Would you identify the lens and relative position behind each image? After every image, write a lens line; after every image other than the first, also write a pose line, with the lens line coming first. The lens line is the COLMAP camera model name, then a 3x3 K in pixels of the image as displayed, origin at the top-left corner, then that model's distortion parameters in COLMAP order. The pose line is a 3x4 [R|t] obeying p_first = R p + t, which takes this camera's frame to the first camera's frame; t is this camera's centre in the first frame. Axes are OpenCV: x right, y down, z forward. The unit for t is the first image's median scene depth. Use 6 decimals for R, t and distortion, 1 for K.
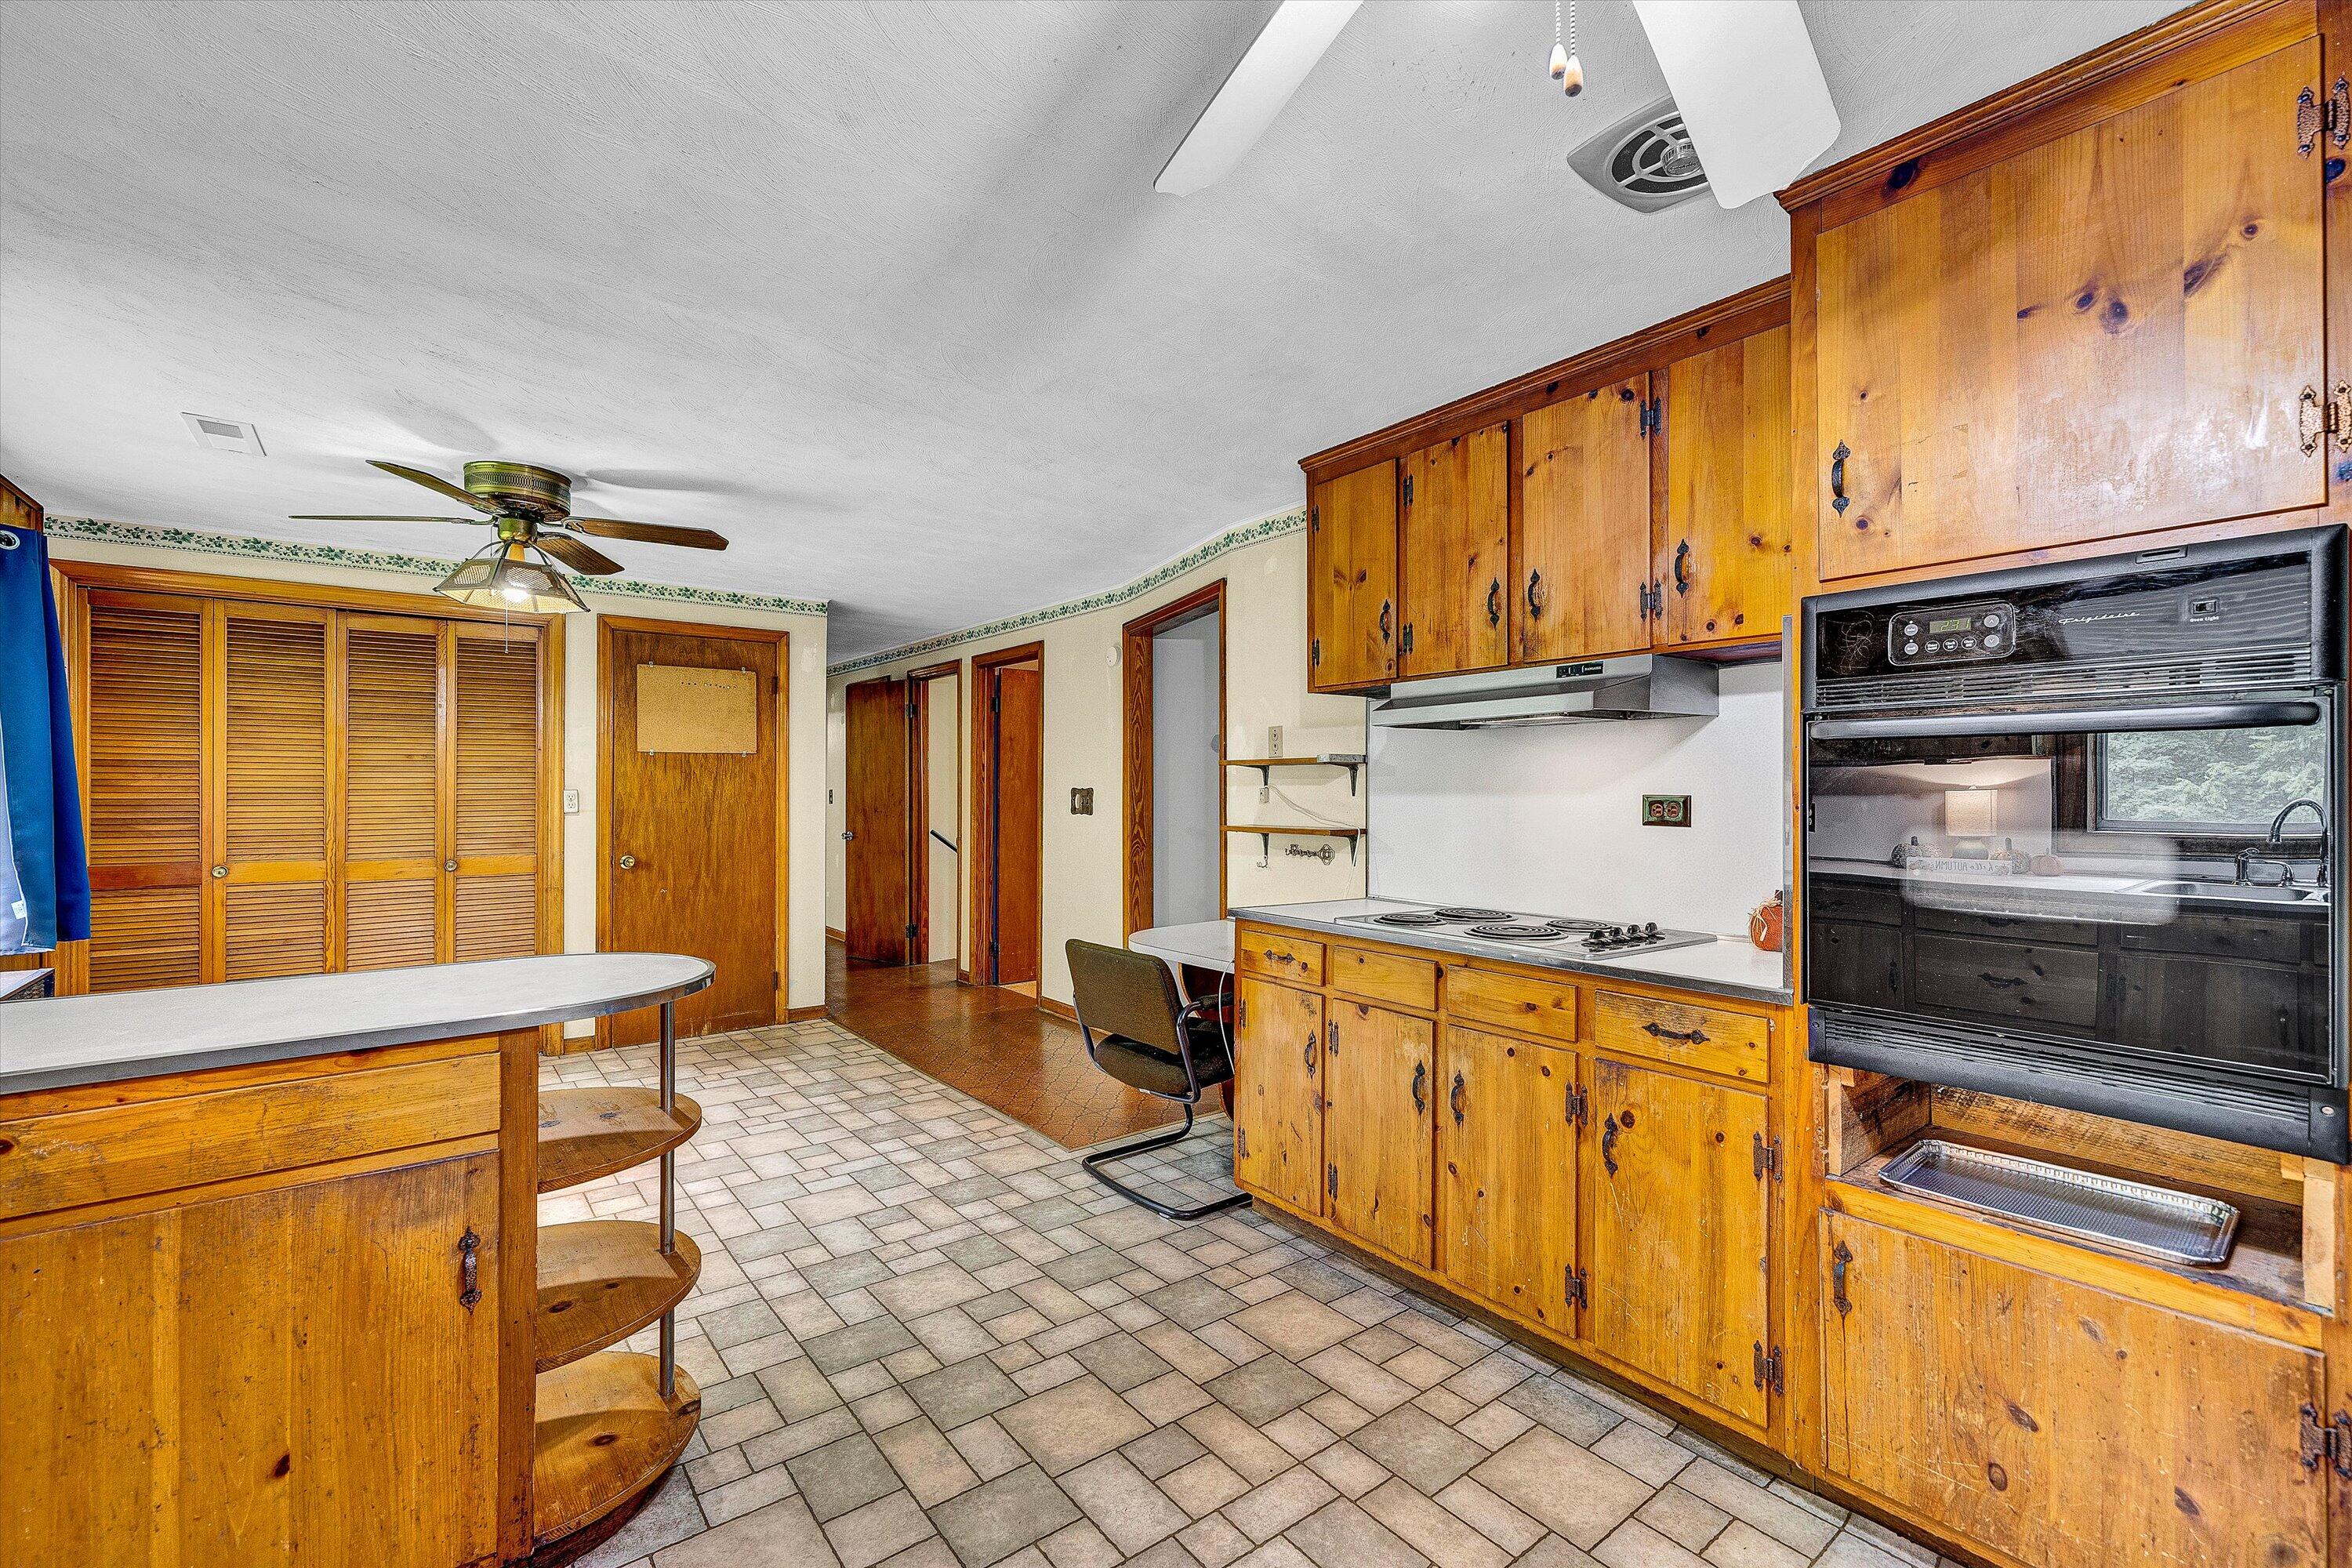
lens RADIAL K [[978.1, 0, 1174.1], [0, 978.1, 788.6], [0, 0, 1]] dist [0.001025, 0.000104]
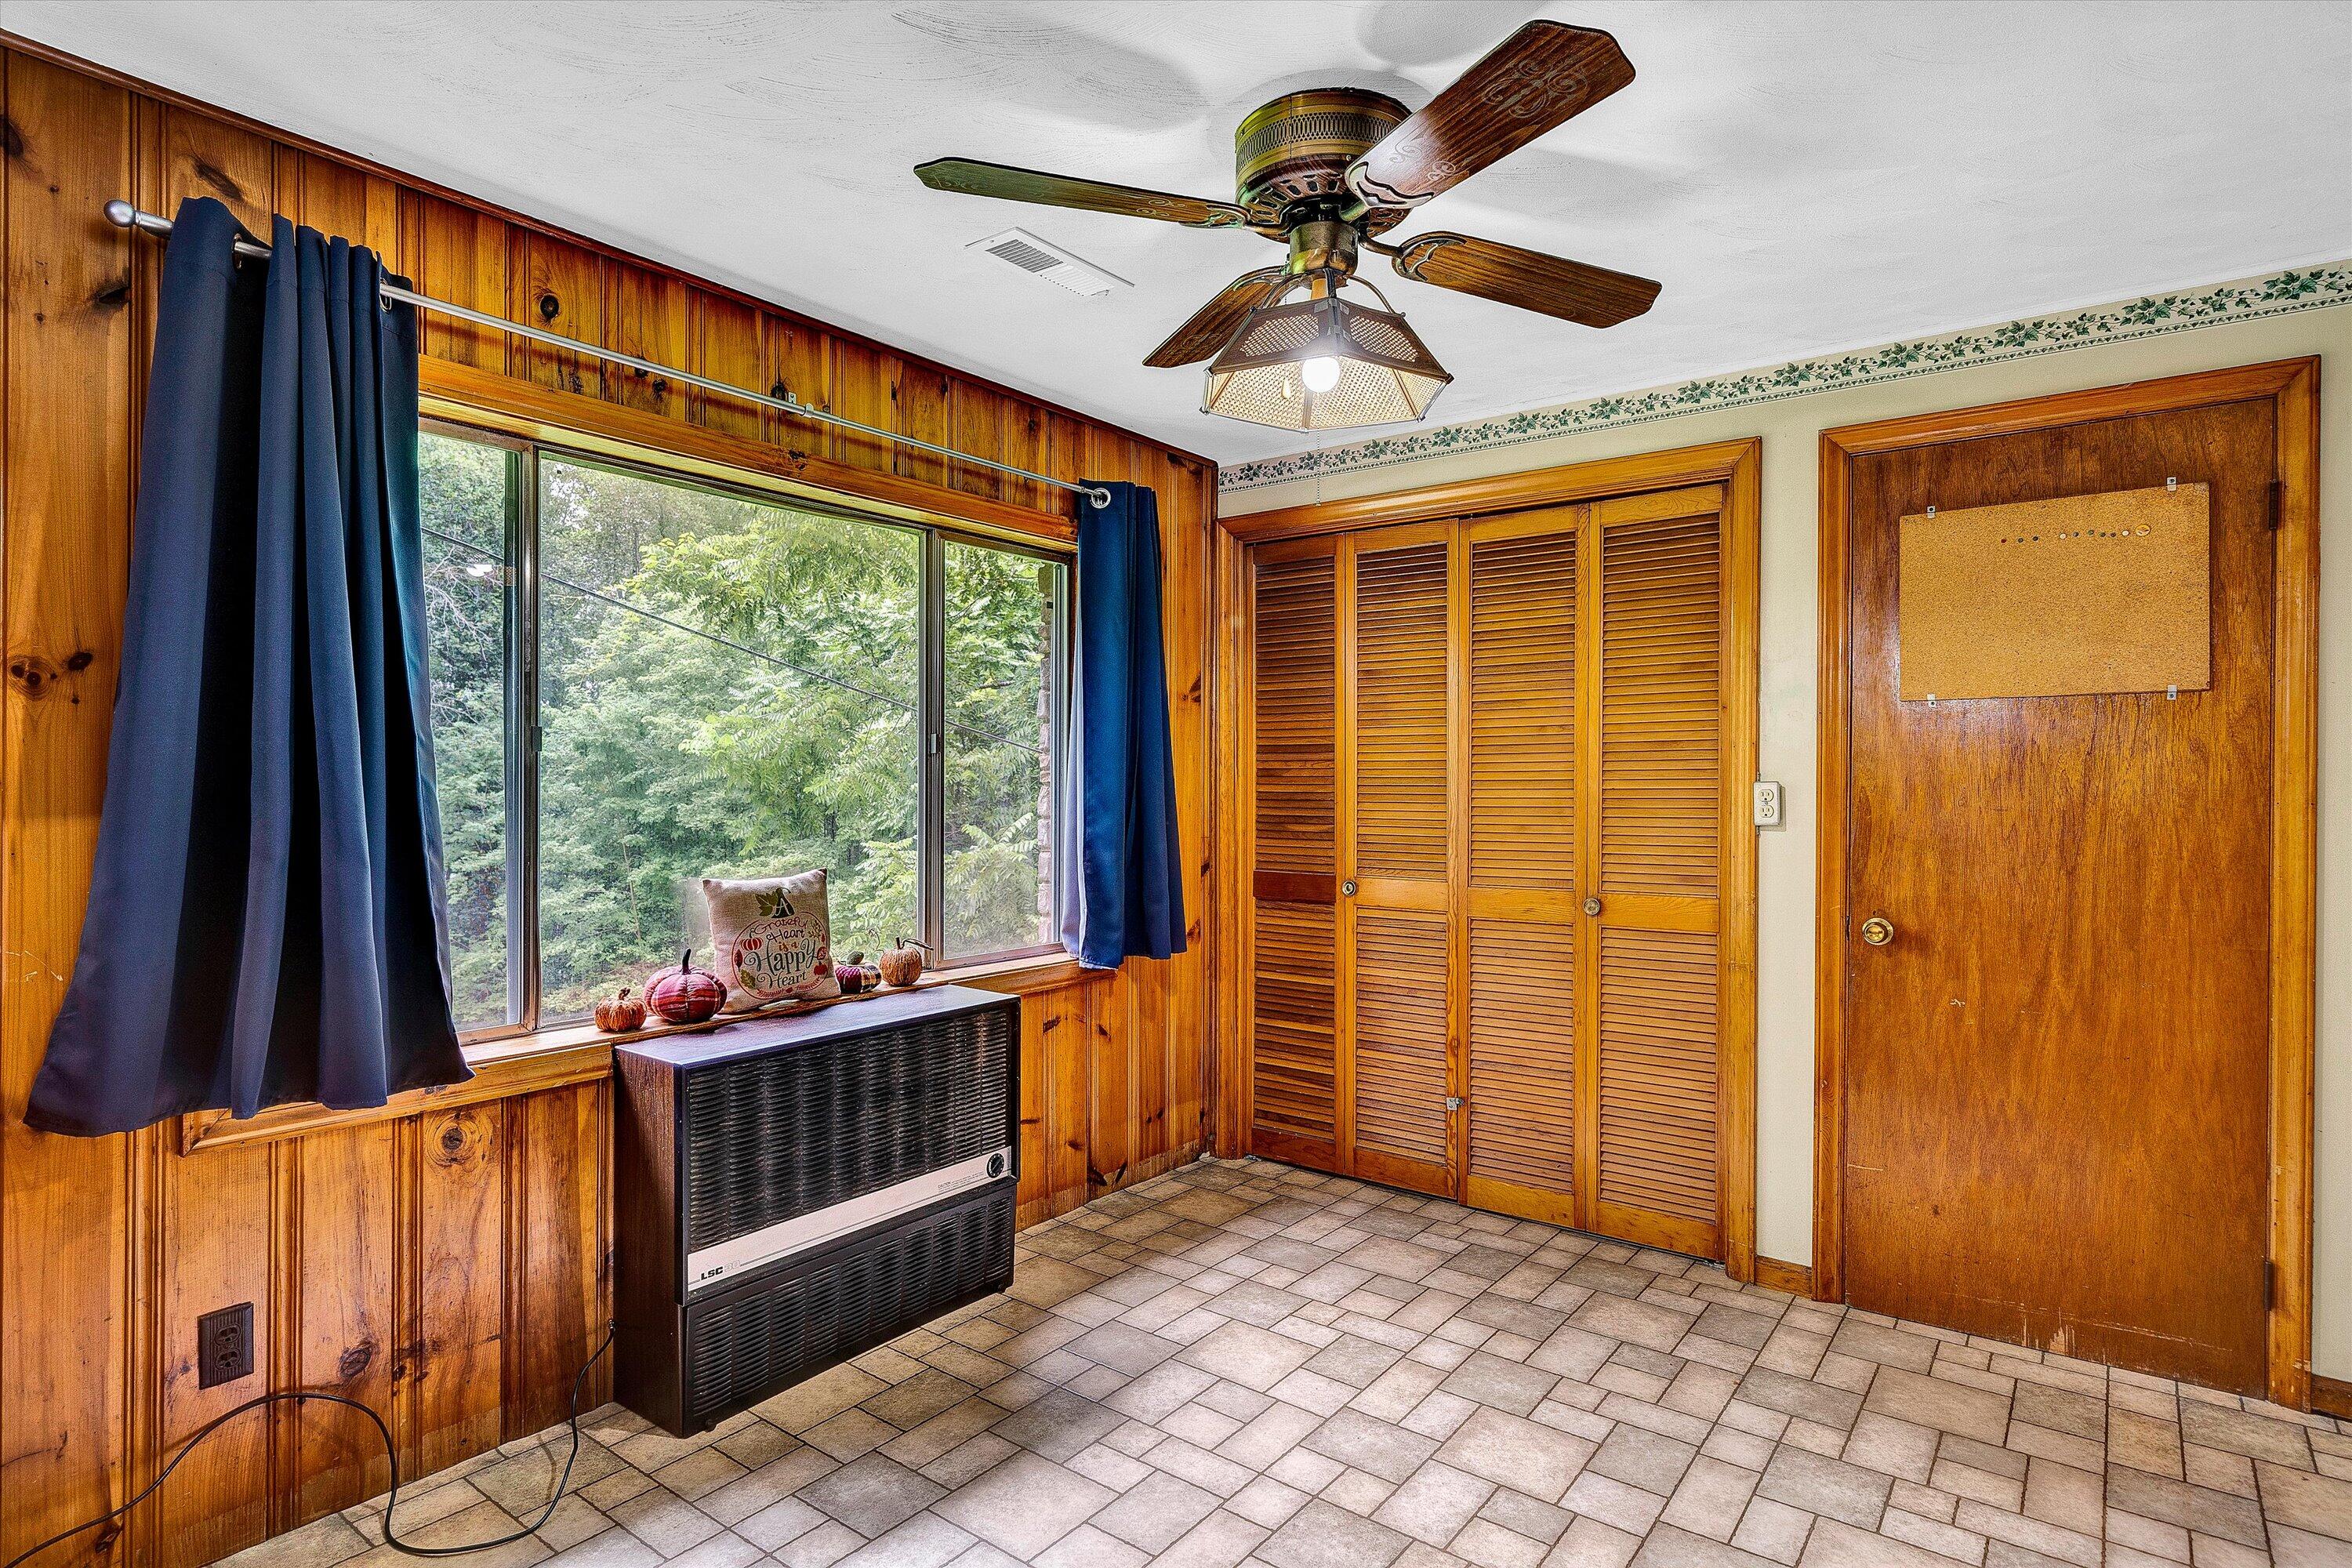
lens RADIAL K [[1237.3, 0, 1178.7], [0, 1237.3, 788.0], [0, 0, 1]] dist [-0.001724, -0.000133]
pose [[0.266612, 0.002204, -0.963801, -0.066612], [-0.003712, 0.999992, 0.001260, 0.005185], [0.963797, 0.003241, 0.266618, 0.527356]]
